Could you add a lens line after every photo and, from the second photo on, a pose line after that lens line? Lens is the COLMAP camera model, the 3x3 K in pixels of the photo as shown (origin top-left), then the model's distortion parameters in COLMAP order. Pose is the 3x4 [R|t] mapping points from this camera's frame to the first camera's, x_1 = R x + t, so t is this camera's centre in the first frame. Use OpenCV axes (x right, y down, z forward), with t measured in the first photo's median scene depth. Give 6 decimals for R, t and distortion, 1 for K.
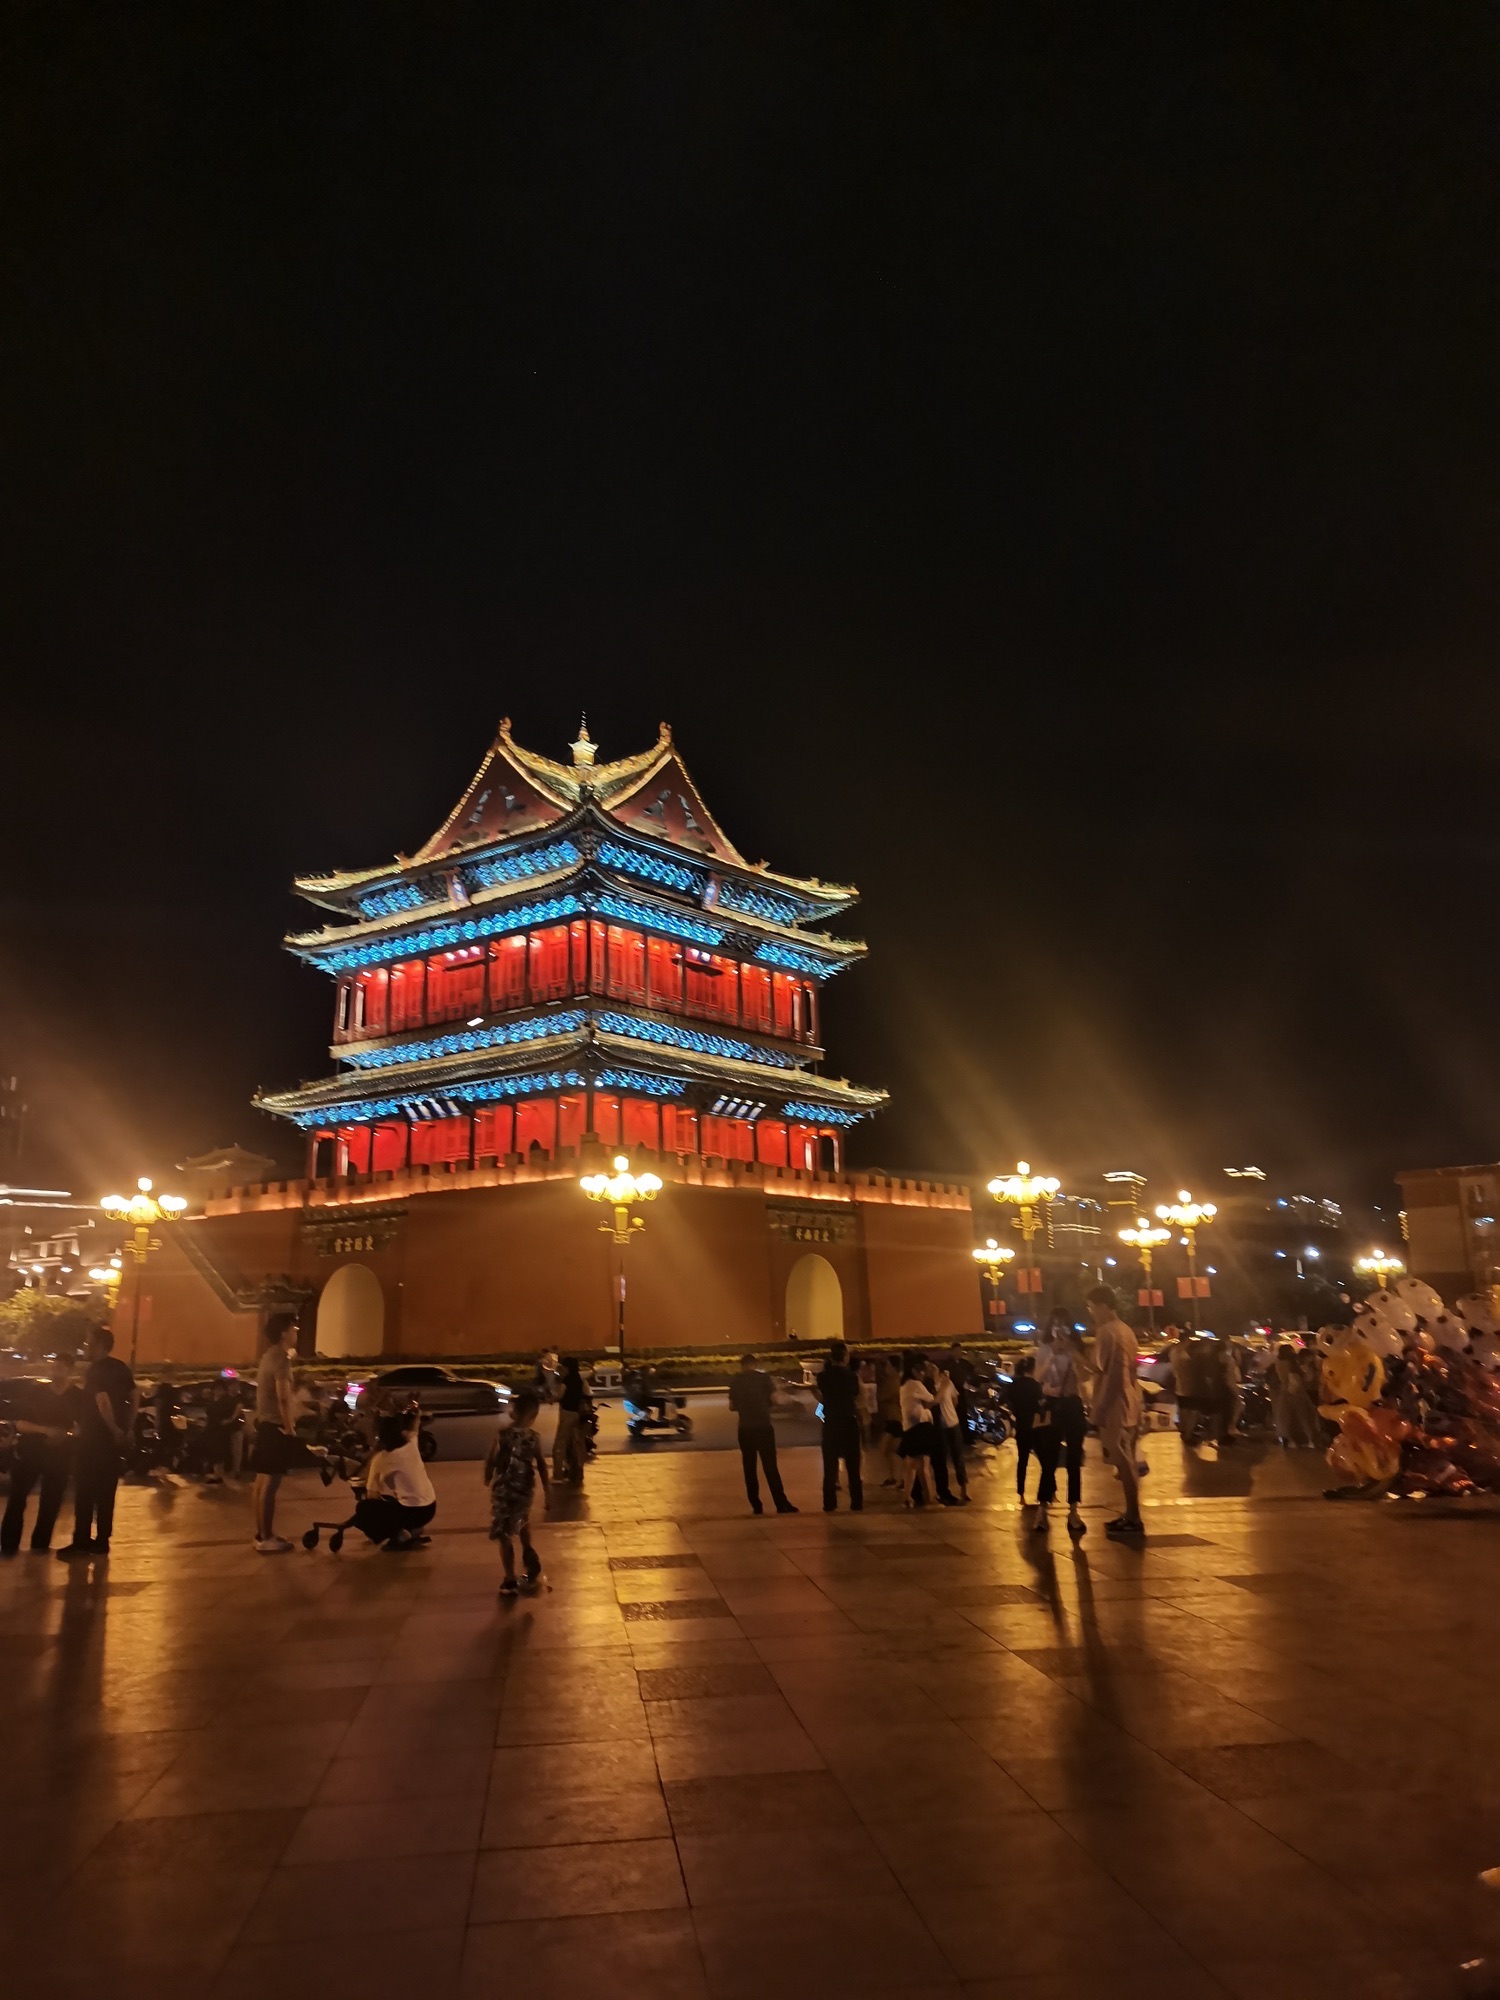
lens RADIAL K [[1488.5, 0, 750.0], [0, 1488.5, 1000.0], [0, 0, 1]] dist [0.005776, 0.000491]
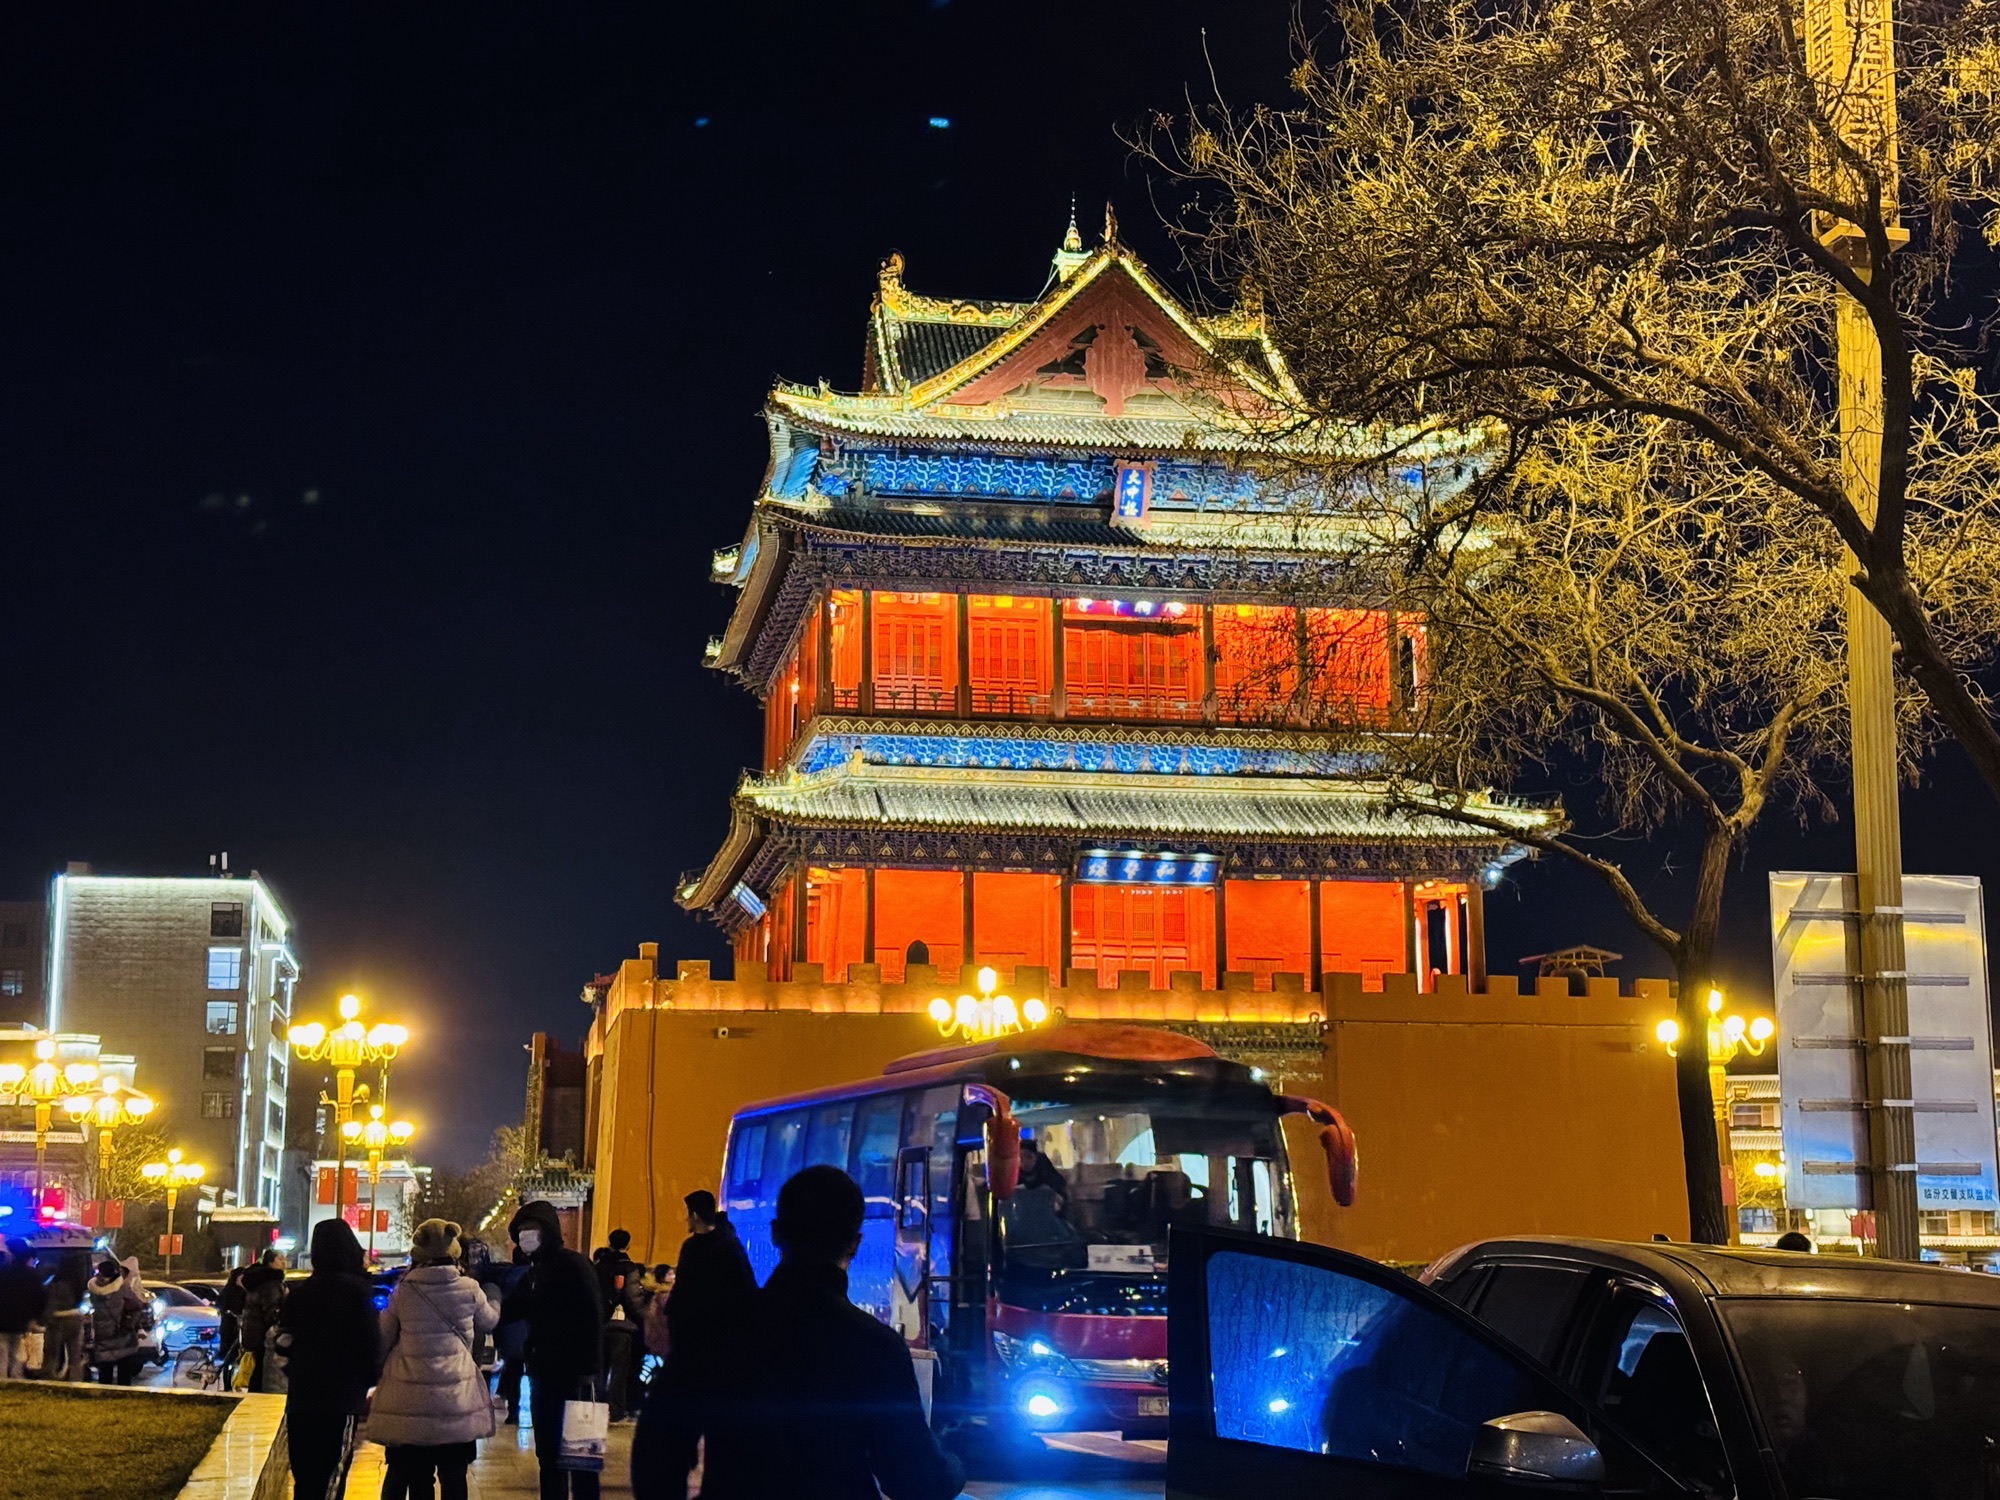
lens RADIAL K [[2916.3, 0, 1001.2], [0, 2916.3, 761.9], [0, 0, 1]] dist [0.139560, -0.021163]
pose [[0.729998, -0.087362, -0.677843, 0.662270], [0.126622, 0.991914, 0.008525, 0.013484], [0.671618, -0.092054, 0.735157, 0.119827]]
